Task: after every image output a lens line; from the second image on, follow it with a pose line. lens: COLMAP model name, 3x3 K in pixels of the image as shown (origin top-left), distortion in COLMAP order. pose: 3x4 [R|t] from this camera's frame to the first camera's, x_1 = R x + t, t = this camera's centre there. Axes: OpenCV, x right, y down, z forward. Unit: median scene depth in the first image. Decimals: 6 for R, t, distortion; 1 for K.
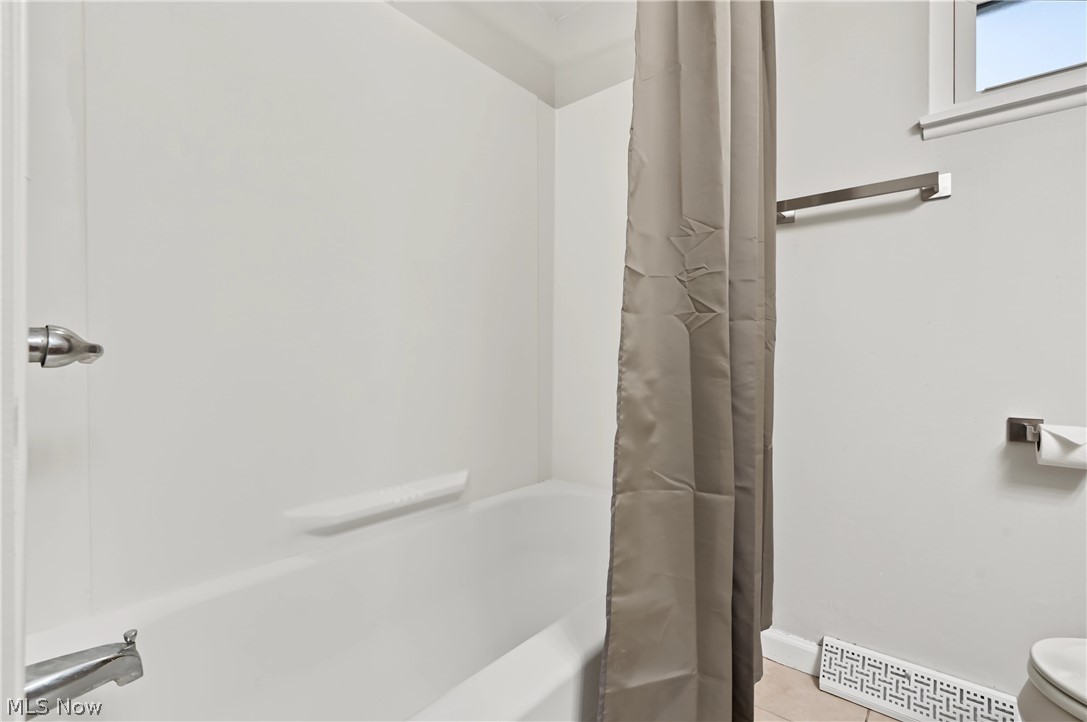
lens RADIAL K [[492.5, 0, 538.8], [0, 492.5, 359.1], [0, 0, 1]] dist [-0.008827, 0.001466]
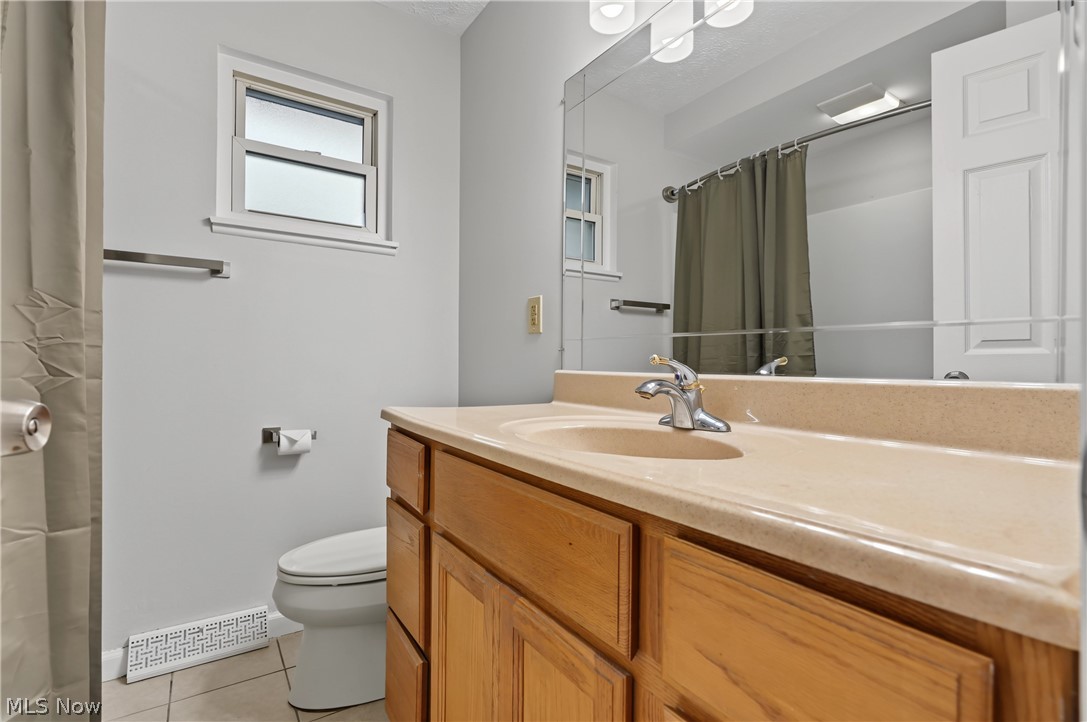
lens RADIAL K [[492.5, 0, 539.1], [0, 492.5, 363.5], [0, 0, 1]] dist [-0.008827, 0.001466]
pose [[0.264362, 0.003869, 0.964416, -0.465221], [-0.000190, 0.999992, -0.003959, -0.117632], [-0.964424, 0.000863, 0.264360, -0.387613]]
